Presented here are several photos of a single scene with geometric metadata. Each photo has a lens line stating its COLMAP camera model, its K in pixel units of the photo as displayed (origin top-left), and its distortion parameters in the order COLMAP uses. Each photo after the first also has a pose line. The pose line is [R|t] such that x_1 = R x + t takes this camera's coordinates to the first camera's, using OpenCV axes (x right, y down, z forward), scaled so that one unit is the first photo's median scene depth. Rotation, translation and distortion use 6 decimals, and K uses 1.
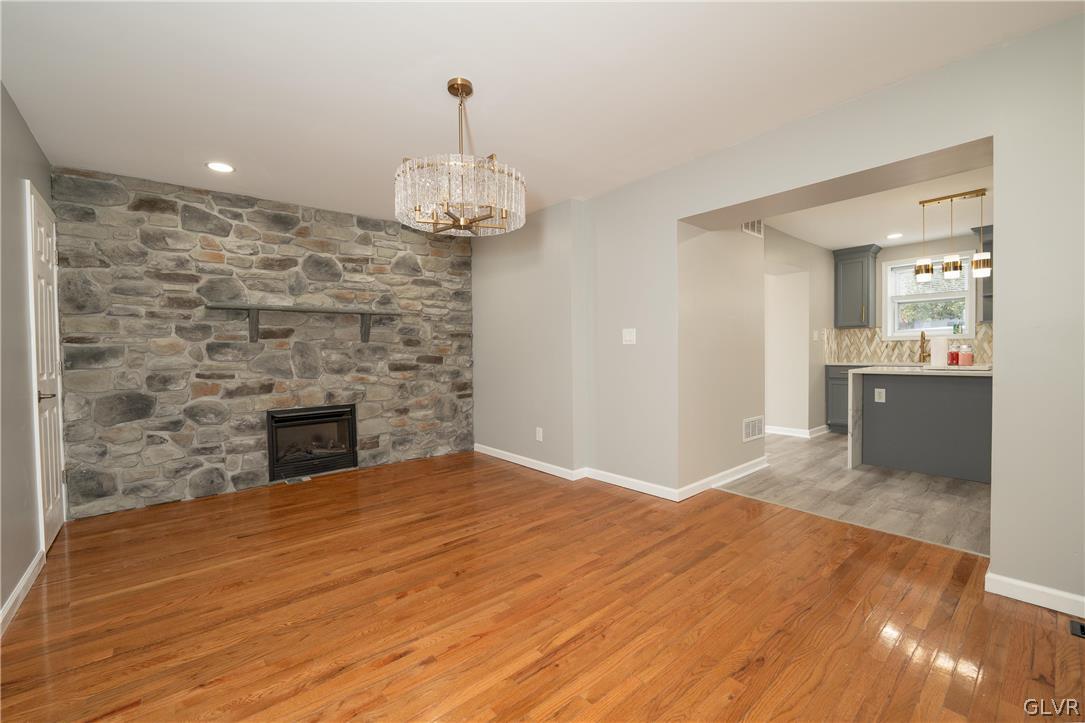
lens RADIAL K [[448.9, 0, 539.8], [0, 448.9, 362.1], [0, 0, 1]] dist [-0.006739, -0.000159]
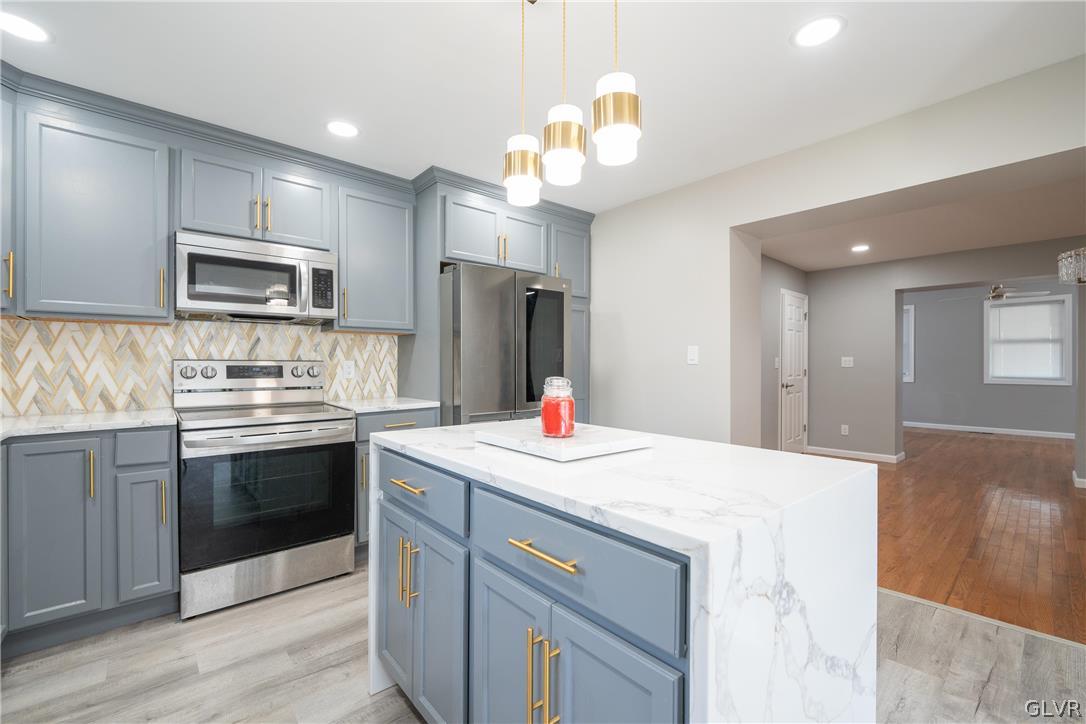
lens RADIAL K [[449.3, 0, 545.2], [0, 449.3, 366.8], [0, 0, 1]] dist [-0.006739, -0.000159]
pose [[-0.999594, 0.017774, -0.022265, 0.611699], [0.017355, 0.999671, 0.018872, -0.032656], [0.022593, 0.018478, -0.999574, 0.866391]]
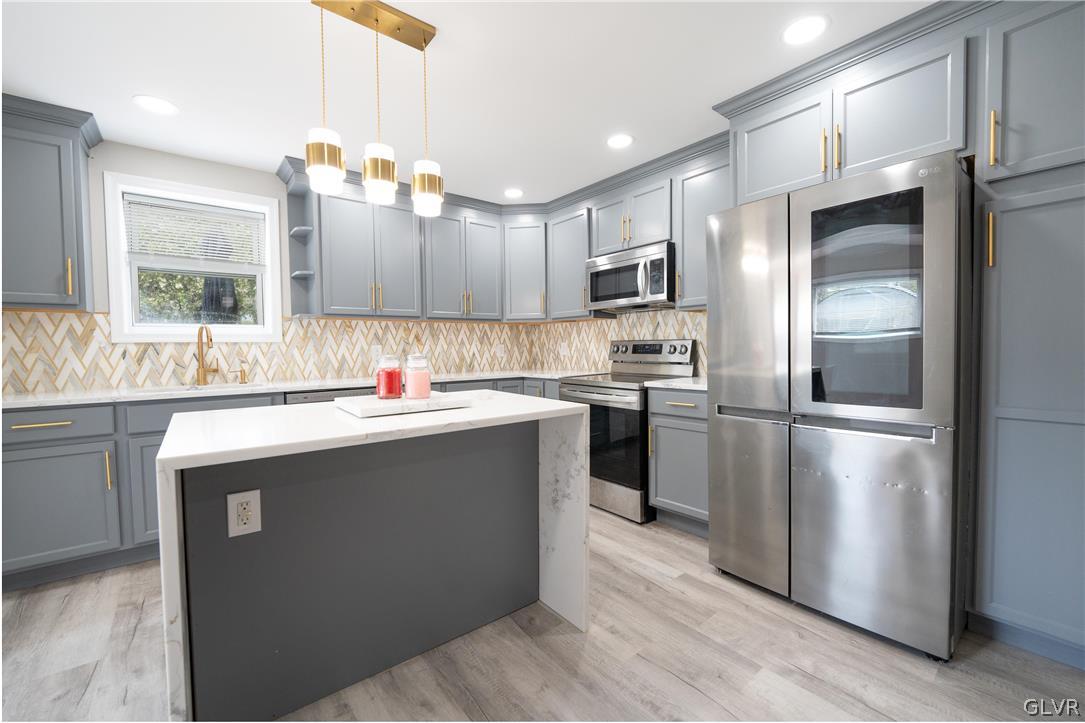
lens RADIAL K [[448.9, 0, 546.2], [0, 448.9, 358.9], [0, 0, 1]] dist [-0.006739, -0.000159]
pose [[0.018894, -0.015347, 0.999704, 0.301903], [0.028601, 0.999481, 0.014803, -0.023788], [-0.999412, 0.028313, 0.019323, 0.521697]]
